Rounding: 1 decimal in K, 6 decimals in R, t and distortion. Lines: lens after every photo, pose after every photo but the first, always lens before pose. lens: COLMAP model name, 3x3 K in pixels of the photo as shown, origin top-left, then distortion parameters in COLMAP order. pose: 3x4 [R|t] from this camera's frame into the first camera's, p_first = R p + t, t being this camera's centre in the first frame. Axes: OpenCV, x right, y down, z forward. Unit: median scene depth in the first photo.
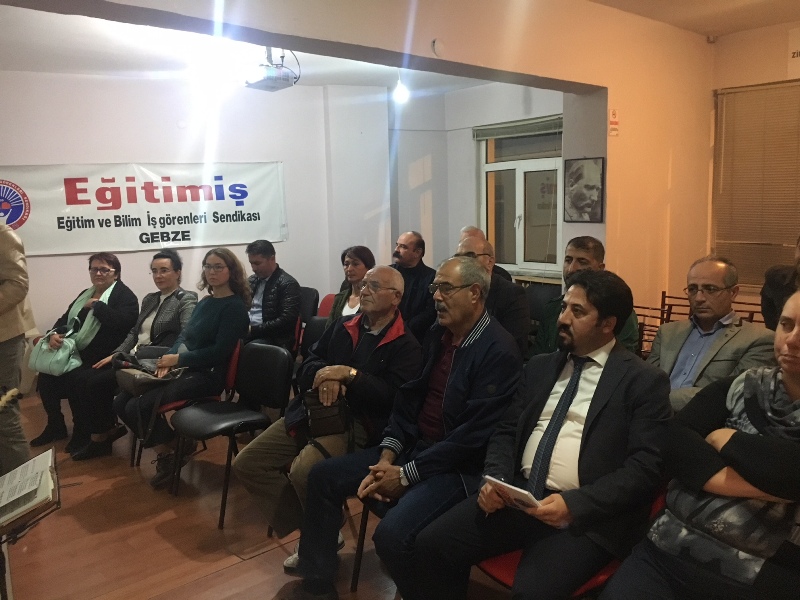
lens RADIAL K [[679.0, 0, 399.0], [0, 679.0, 295.1], [0, 0, 1]] dist [0.082777, -0.115937]
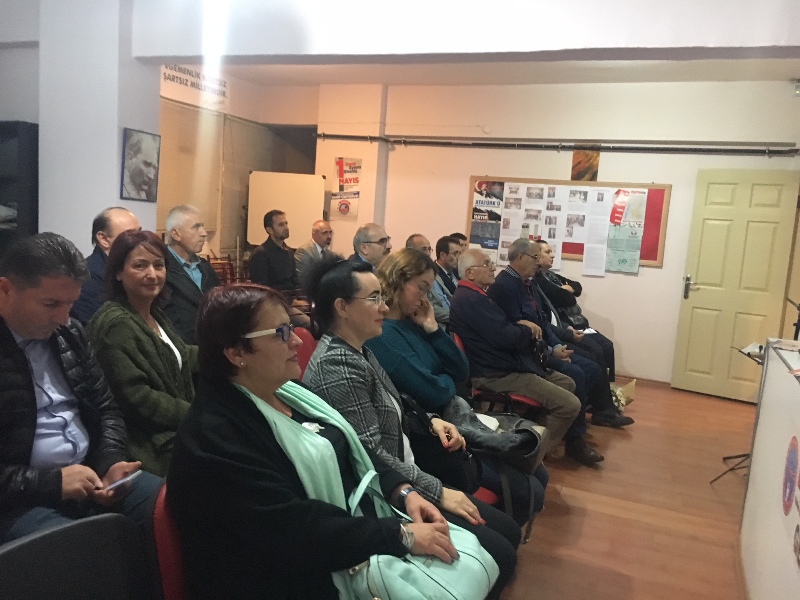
lens RADIAL K [[679.0, 0, 401.0], [0, 679.0, 300.3], [0, 0, 1]] dist [0.082777, -0.115937]
pose [[-0.448520, -0.115038, 0.886339, -0.544940], [0.049278, 0.986991, 0.153038, -0.074354], [-0.892413, 0.112318, -0.437016, 0.834110]]
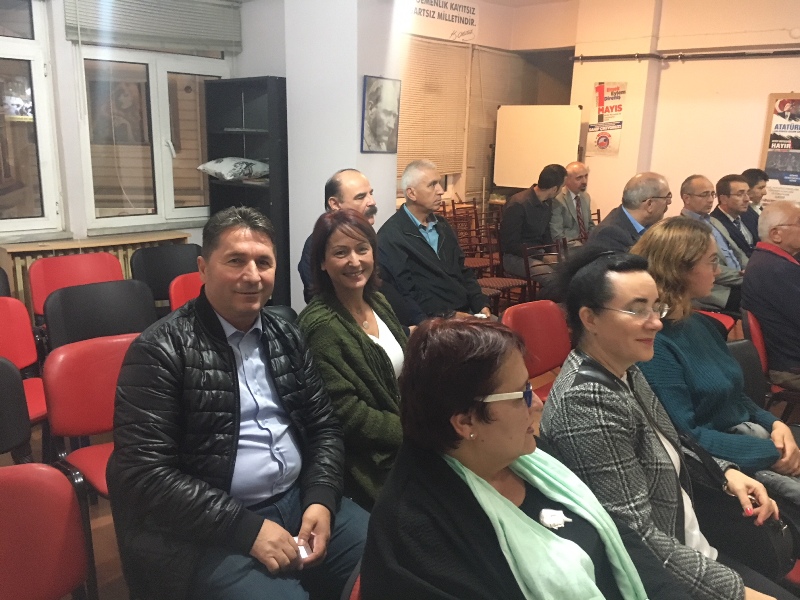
lens RADIAL K [[679.0, 0, 403.4], [0, 679.0, 295.5], [0, 0, 1]] dist [0.082777, -0.115937]
pose [[-0.106942, -0.212245, 0.971347, -0.466489], [0.099917, 0.969710, 0.222888, -0.091450], [-0.989232, 0.120890, -0.082496, 0.803277]]
